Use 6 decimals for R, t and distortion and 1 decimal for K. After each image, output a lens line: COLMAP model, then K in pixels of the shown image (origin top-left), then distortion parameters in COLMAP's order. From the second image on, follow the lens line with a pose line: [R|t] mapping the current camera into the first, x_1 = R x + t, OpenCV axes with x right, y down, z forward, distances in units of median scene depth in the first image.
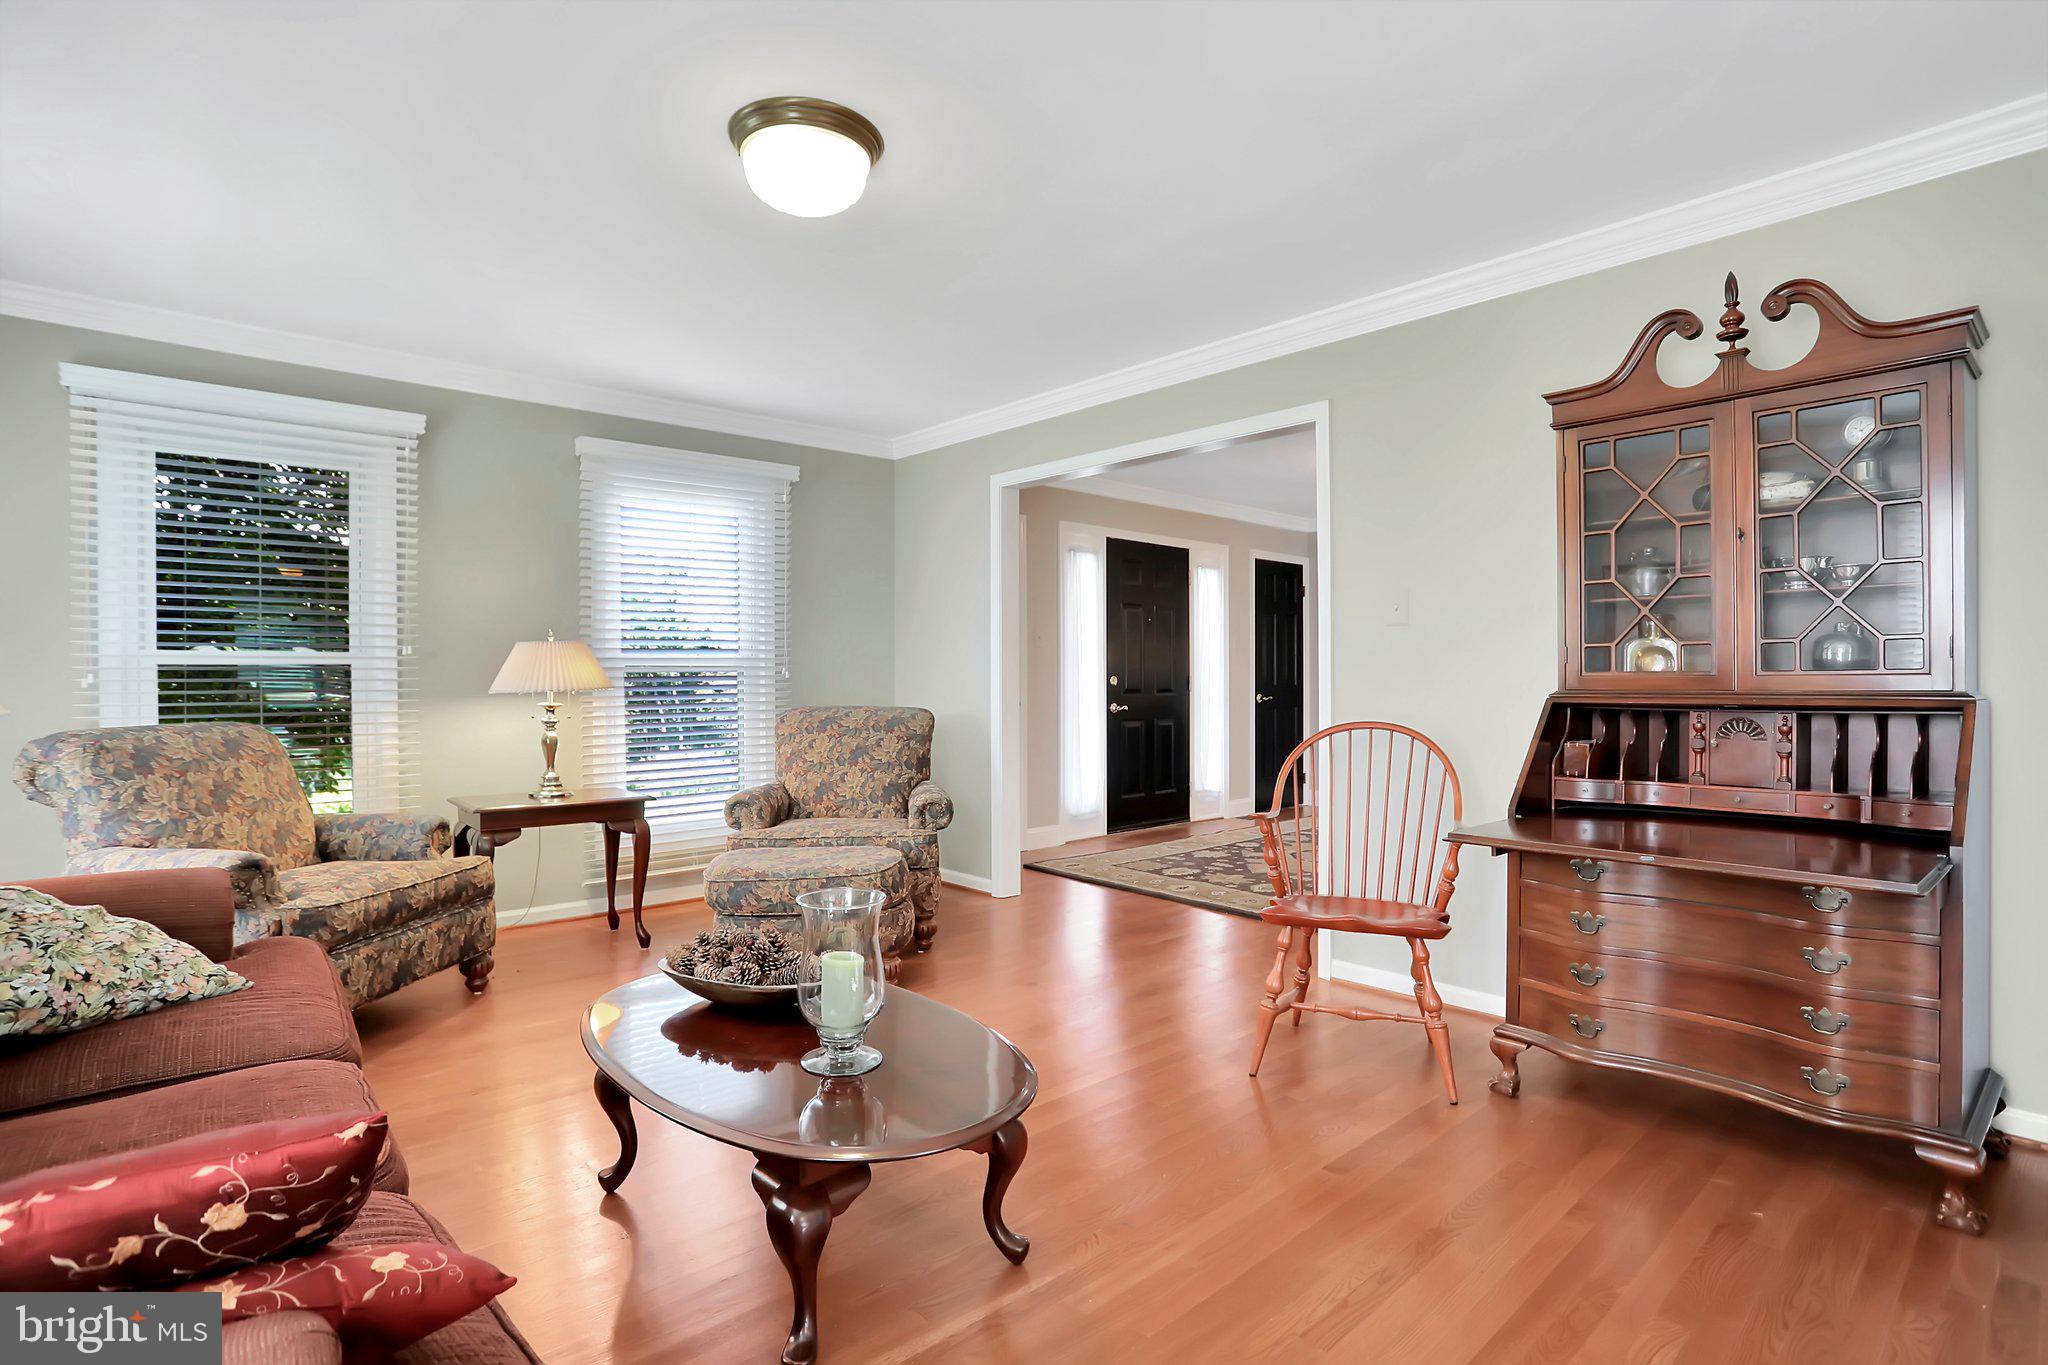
lens RADIAL K [[1024.6, 0, 1032.1], [0, 1024.6, 678.3], [0, 0, 1]] dist [-0.037501, 0.001652]
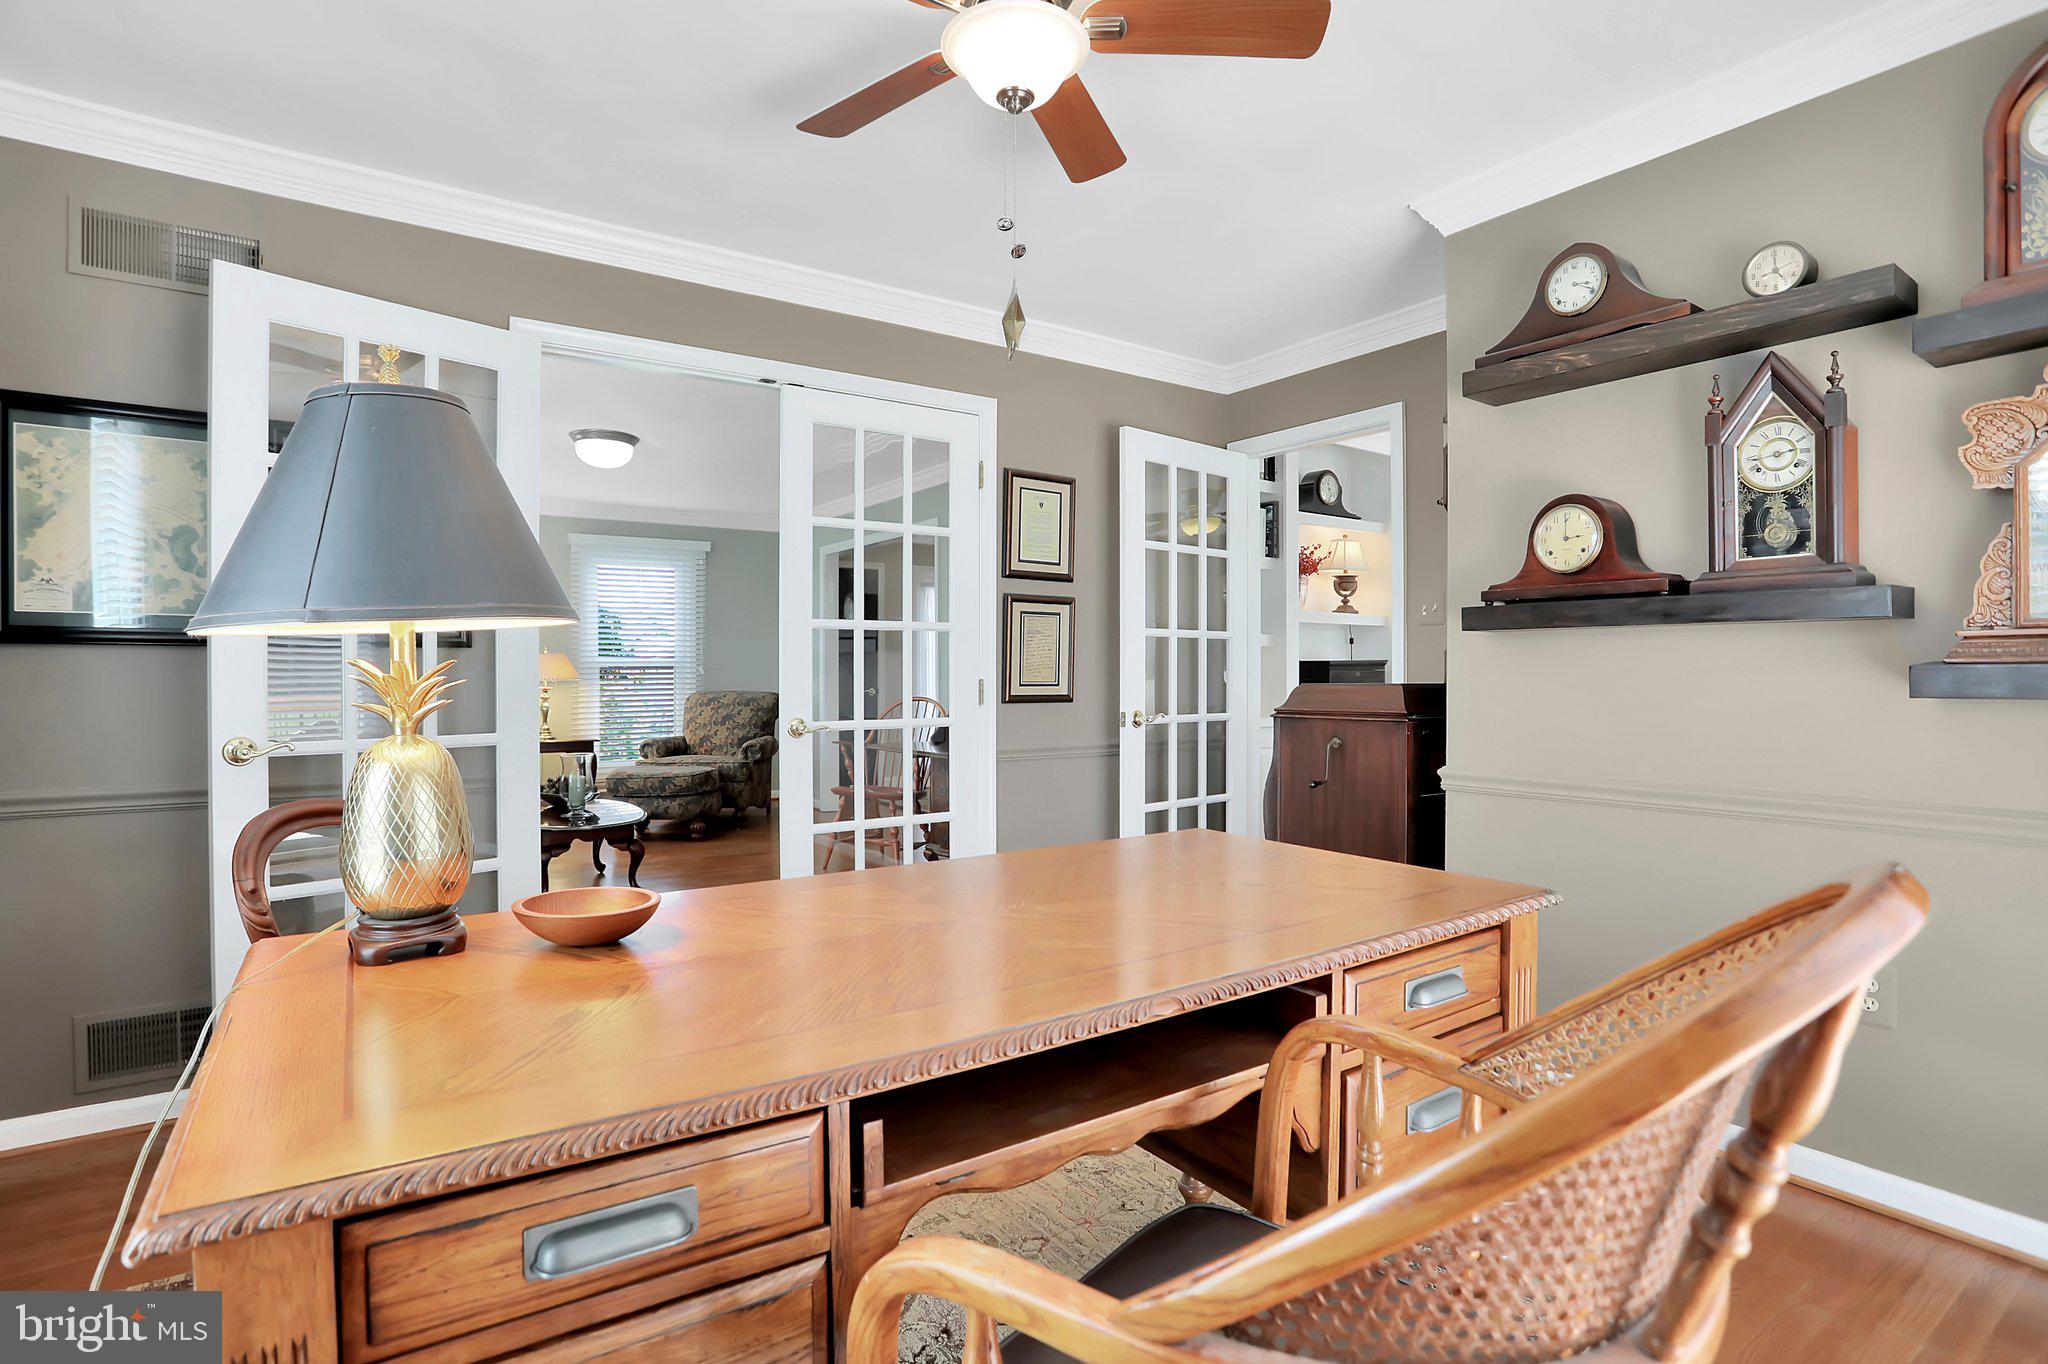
lens RADIAL K [[1024.6, 0, 1028.3], [0, 1024.6, 674.5], [0, 0, 1]] dist [-0.037501, 0.001652]
pose [[0.992488, 0.004254, -0.122267, 0.618984], [-0.003760, 0.999984, 0.004268, -0.009830], [0.122283, -0.003776, 0.992488, -0.715282]]
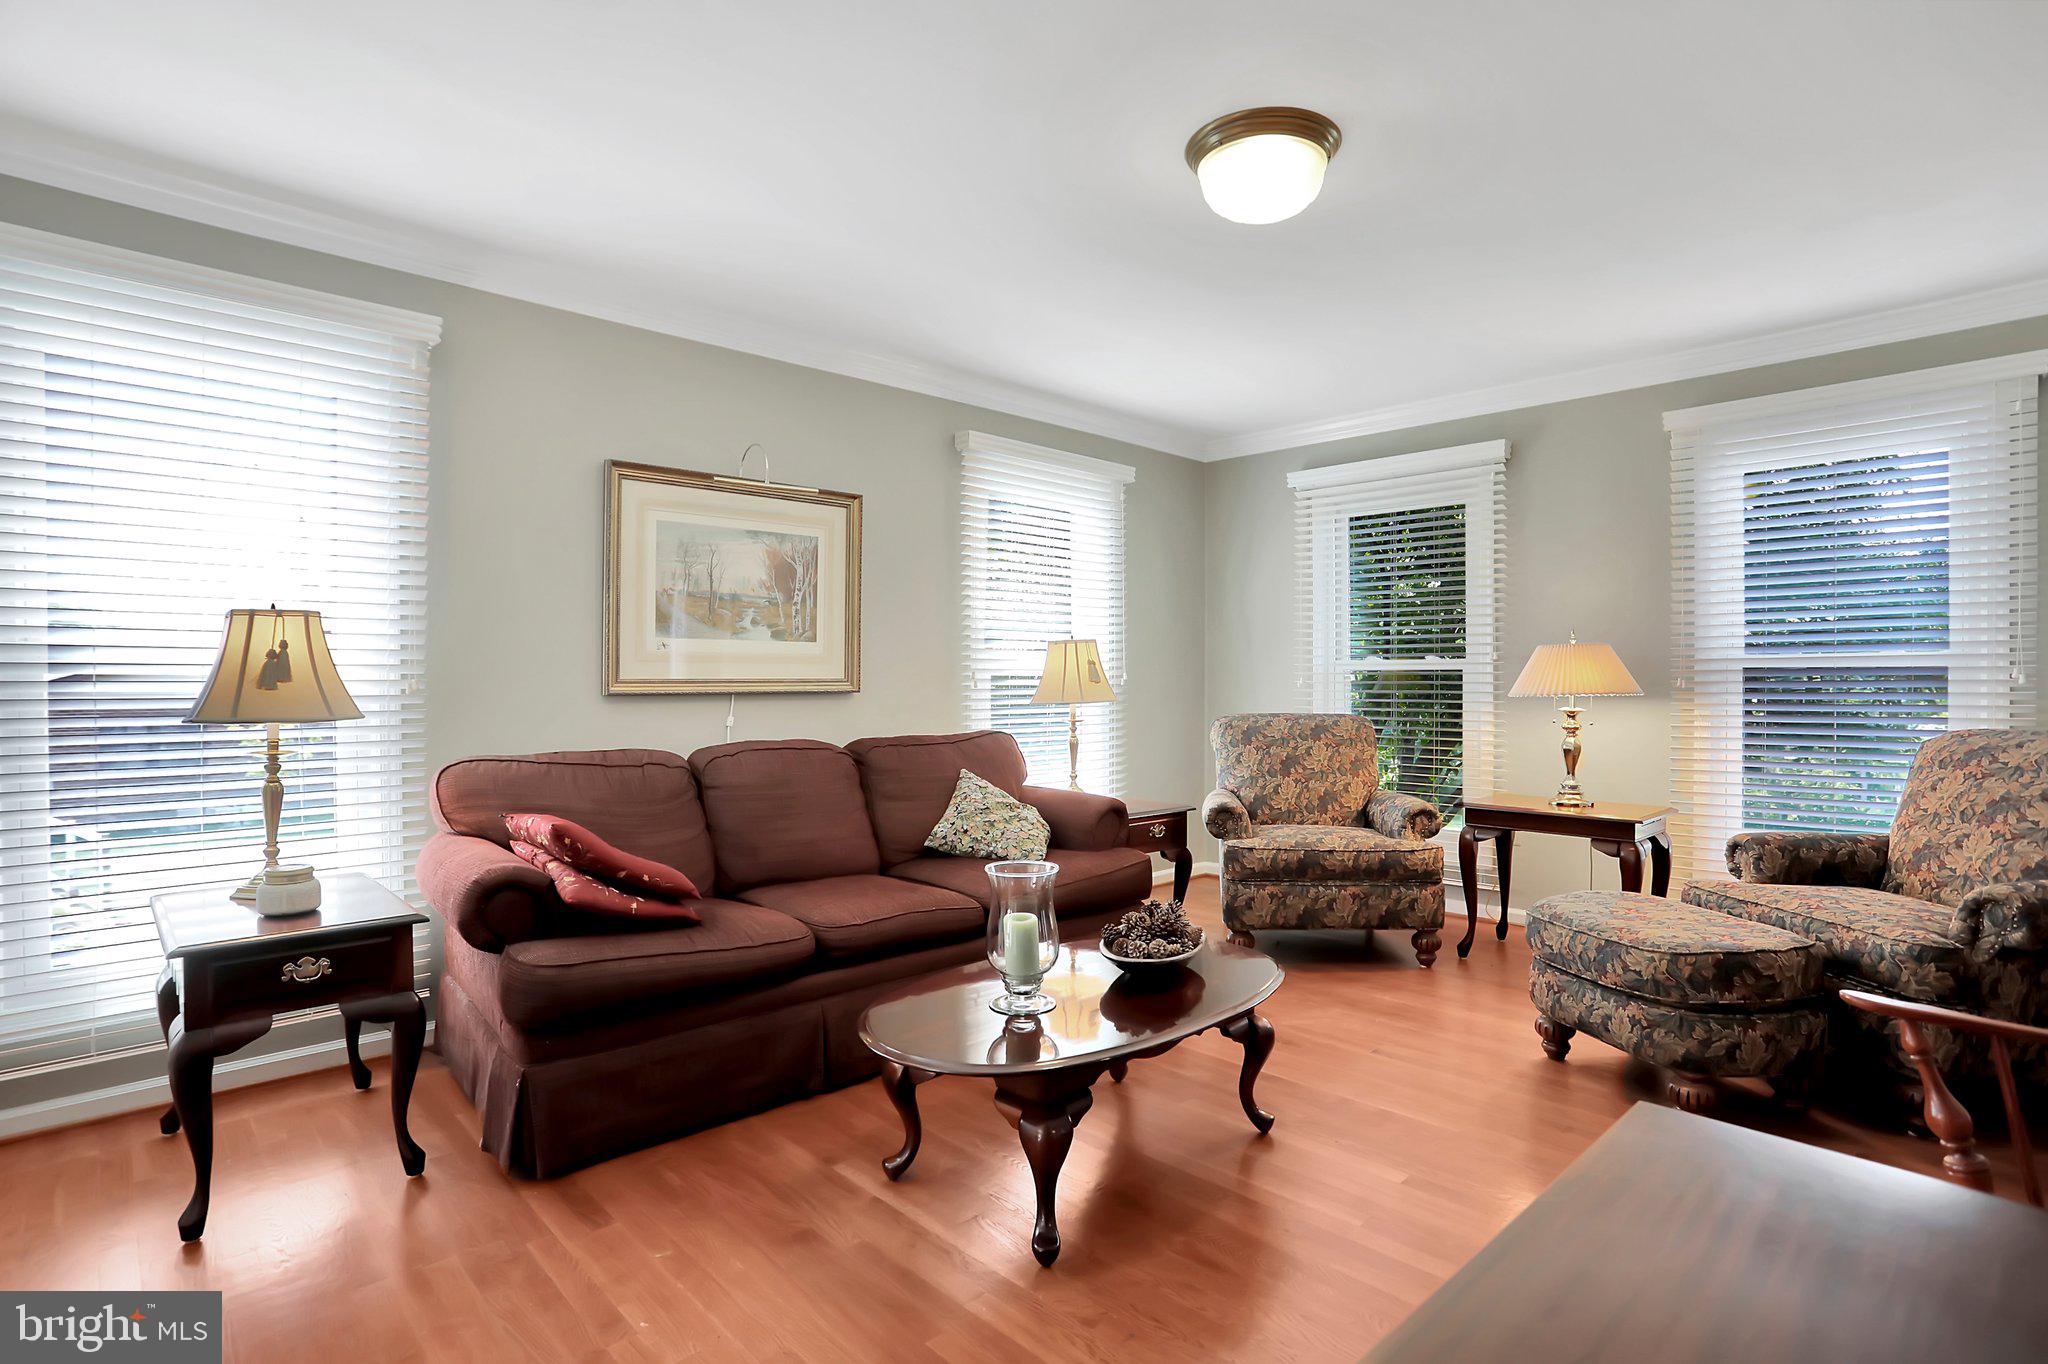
lens RADIAL K [[1024.6, 0, 1030.3], [0, 1024.6, 671.7], [0, 0, 1]] dist [-0.037501, 0.001652]
pose [[0.030037, -0.006033, -0.999531, 0.475987], [-0.004419, 0.999971, -0.006168, -0.001871], [0.999539, 0.004603, 0.030009, 0.464377]]
